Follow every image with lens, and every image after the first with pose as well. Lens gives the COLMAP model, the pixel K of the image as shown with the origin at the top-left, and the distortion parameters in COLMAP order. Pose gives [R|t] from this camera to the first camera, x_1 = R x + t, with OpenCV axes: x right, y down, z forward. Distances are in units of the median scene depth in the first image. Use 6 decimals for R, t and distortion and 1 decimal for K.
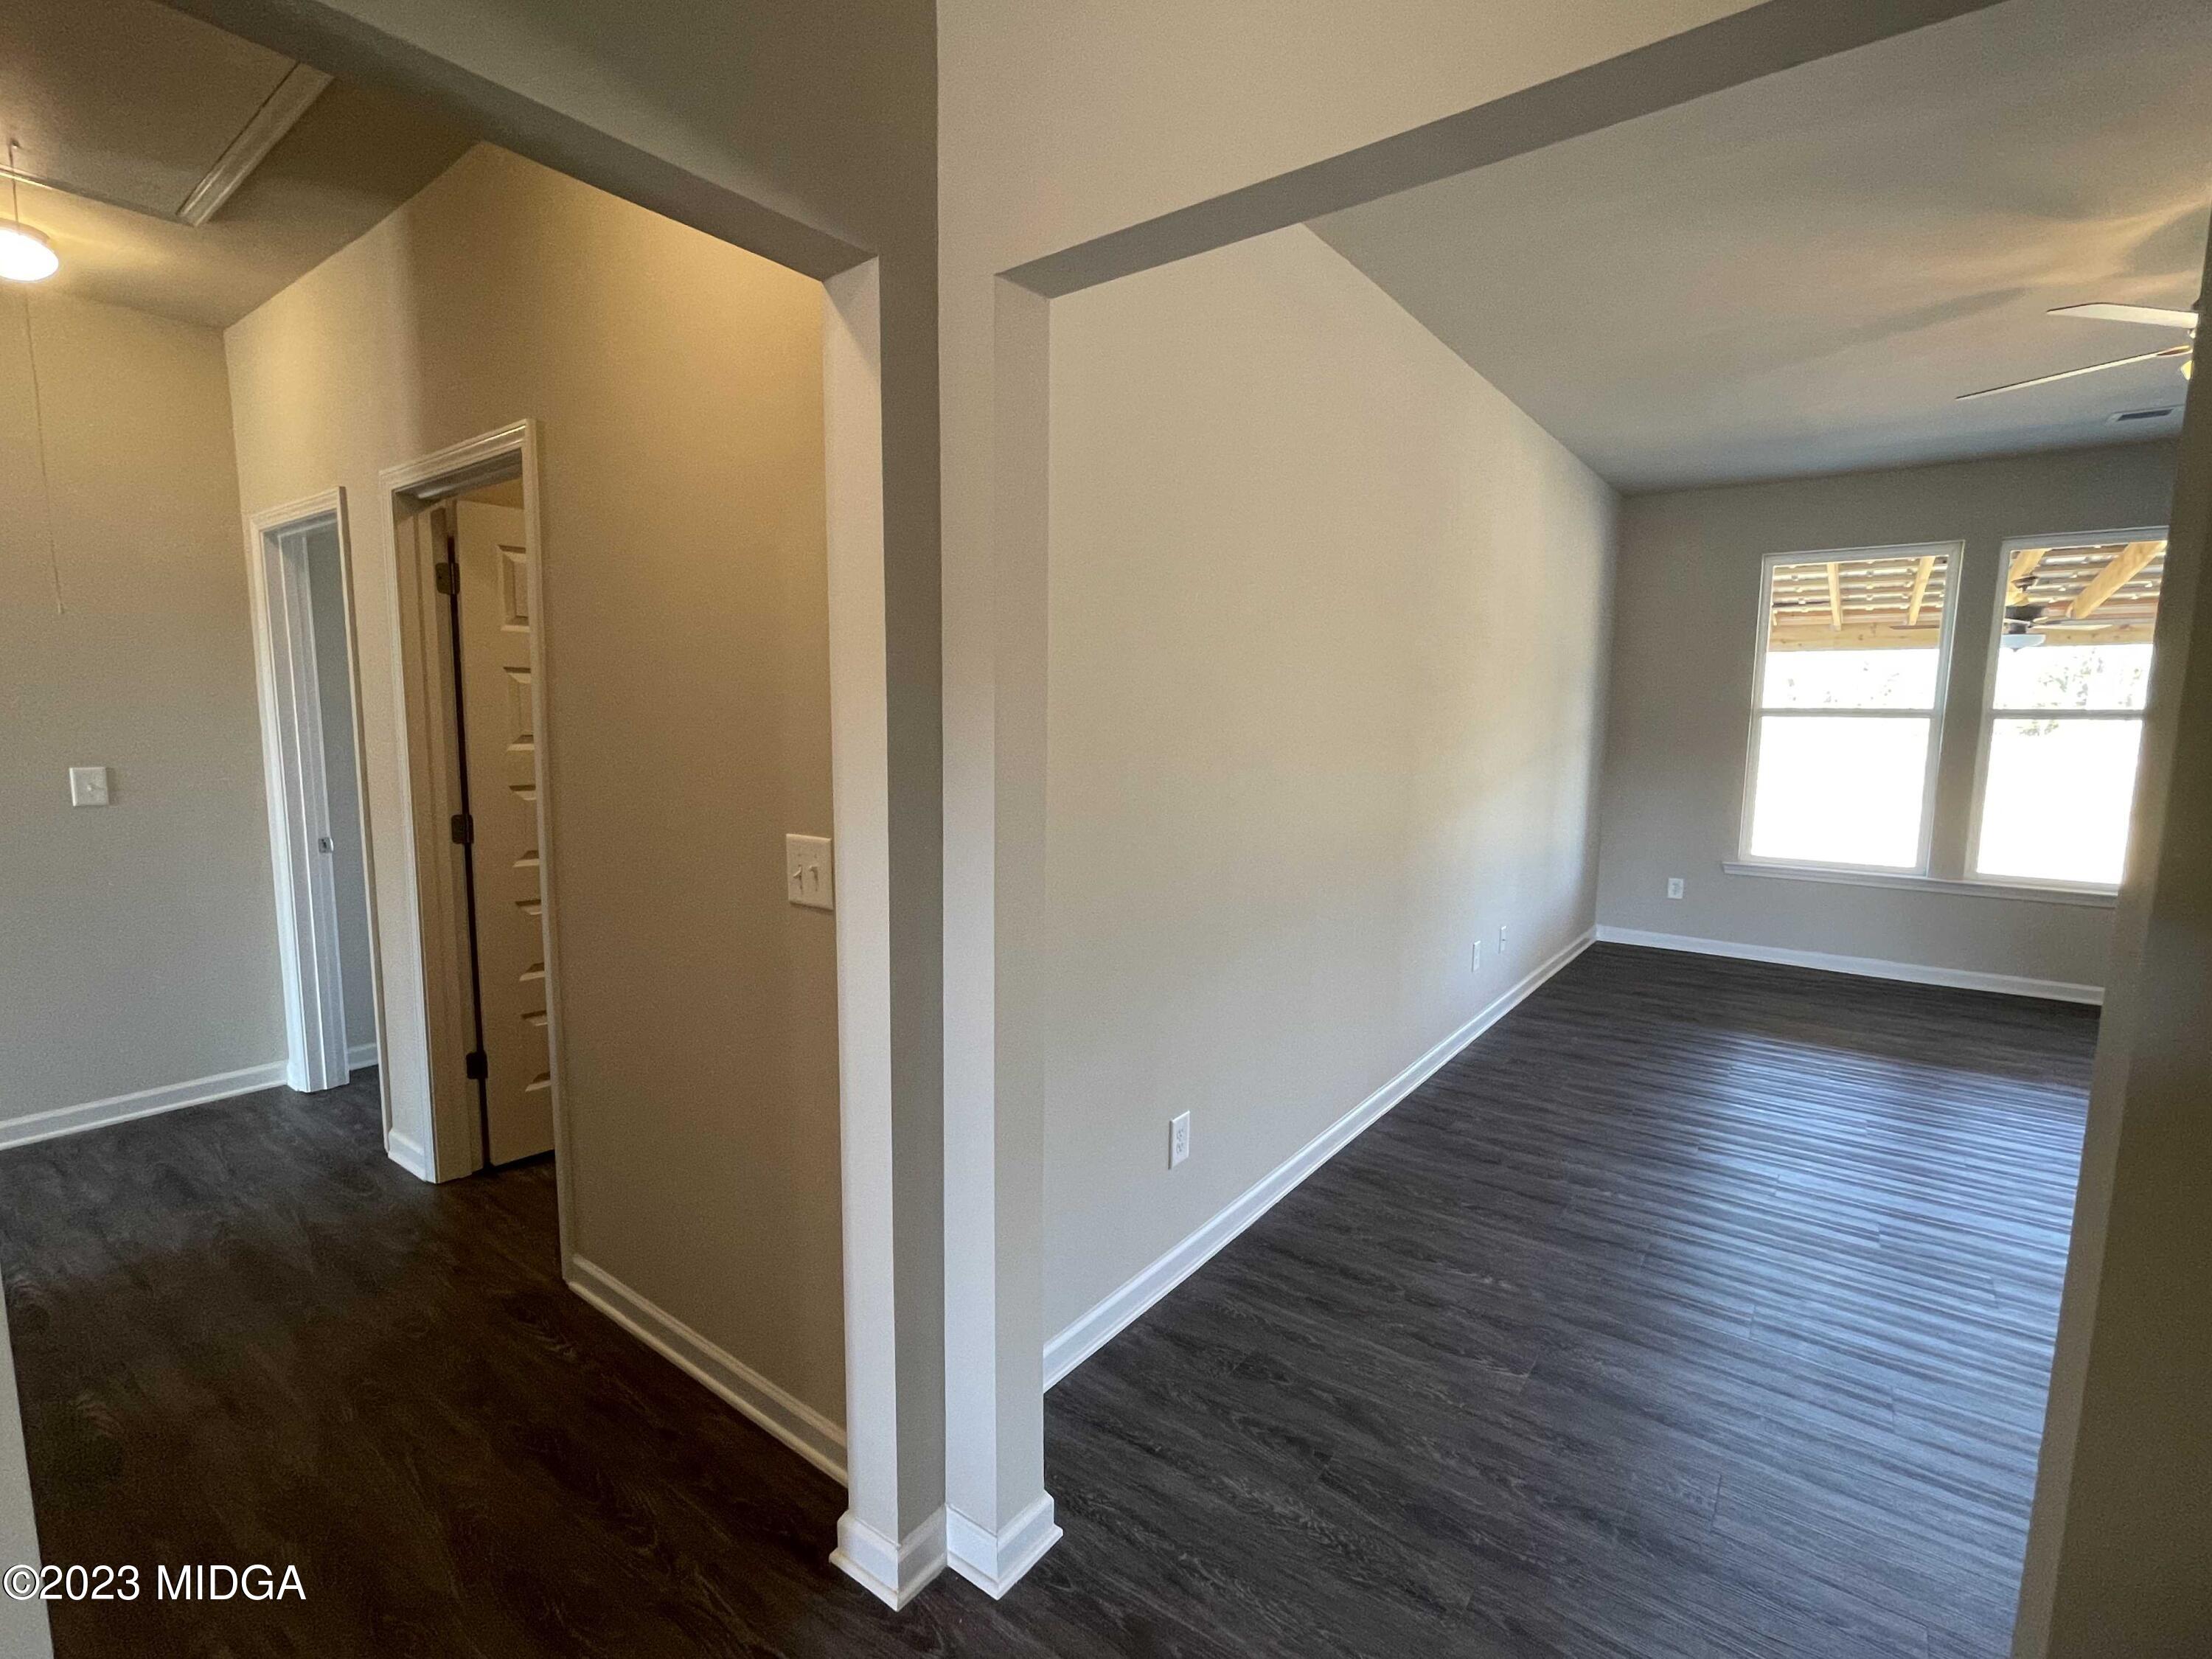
lens RADIAL K [[1017.6, 0, 1098.7], [0, 1017.6, 833.5], [0, 0, 1]] dist [-0.000668, 0.000389]
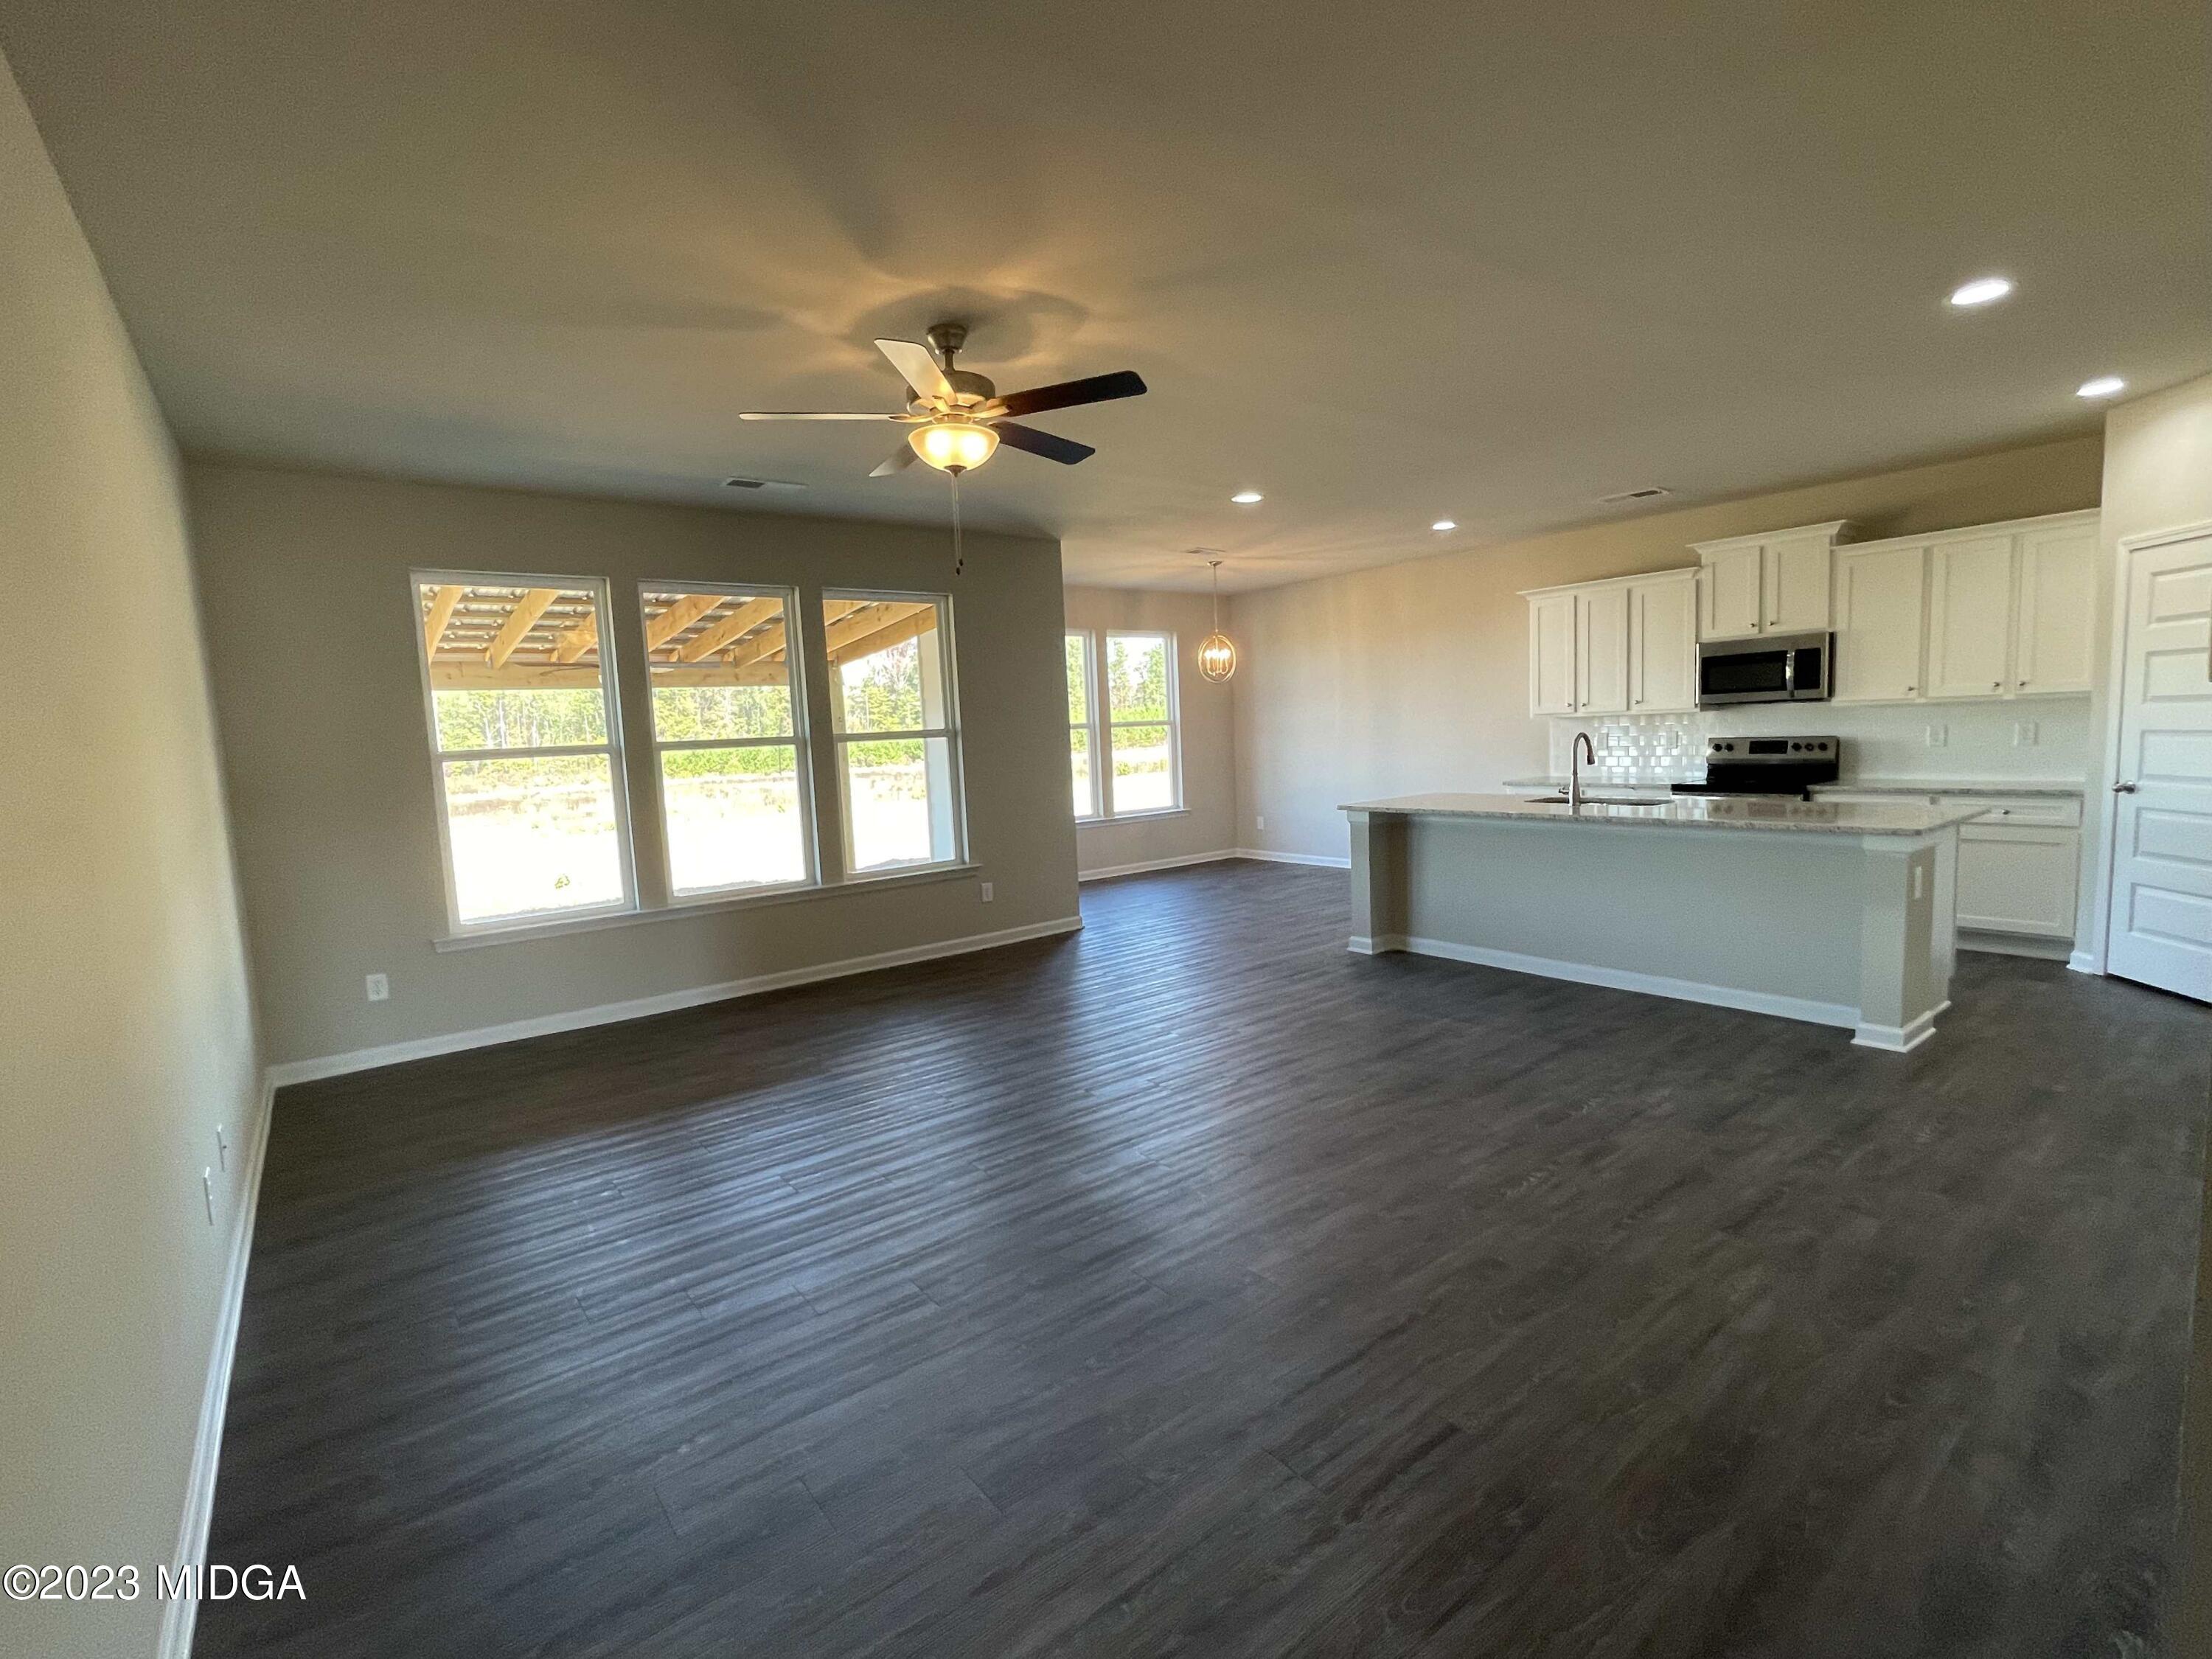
lens RADIAL K [[1017.6, 0, 1098.7], [0, 1017.6, 833.5], [0, 0, 1]] dist [-0.000668, 0.000389]
pose [[0.266509, -0.119650, 0.956377, -0.028262], [0.165320, 0.983234, 0.076941, -0.056855], [-0.949549, 0.137603, 0.281821, 0.459615]]
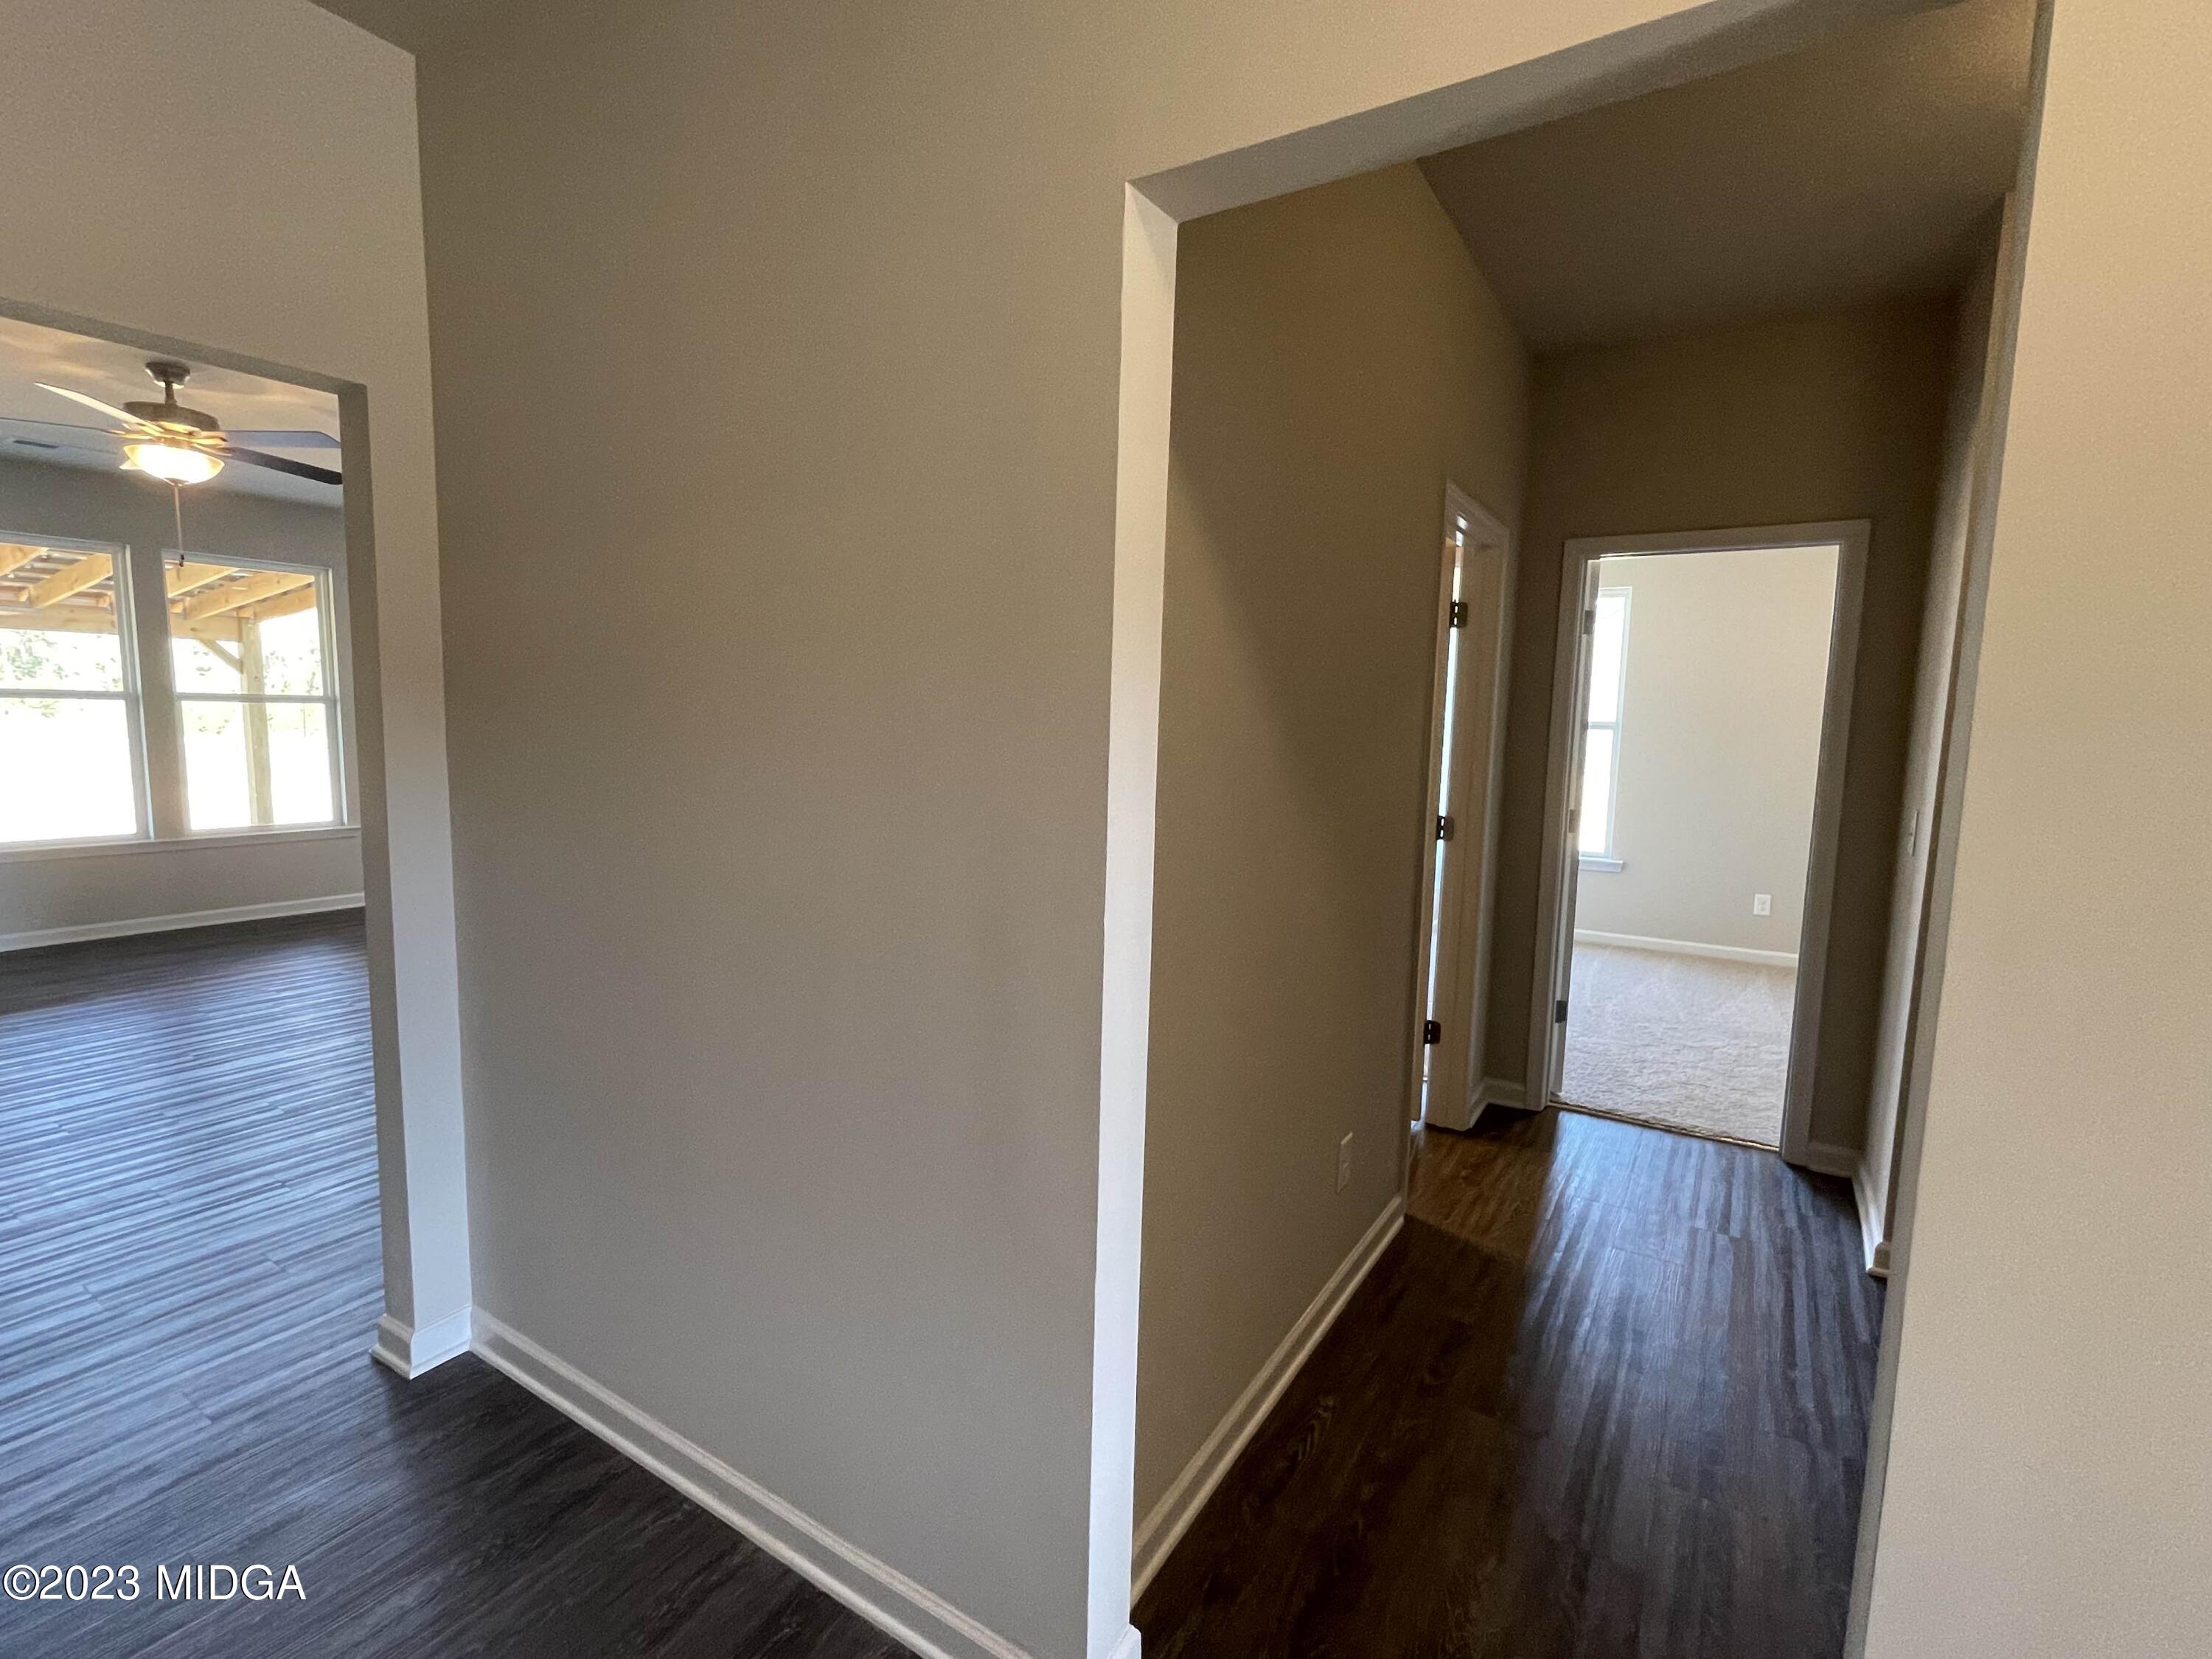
lens RADIAL K [[1017.6, 0, 1098.7], [0, 1017.6, 833.5], [0, 0, 1]] dist [-0.000668, 0.000389]
pose [[-0.080533, -0.121043, 0.989375, -0.420716], [0.098401, 0.986785, 0.128736, 0.014986], [-0.991883, 0.107723, -0.067558, -0.153505]]
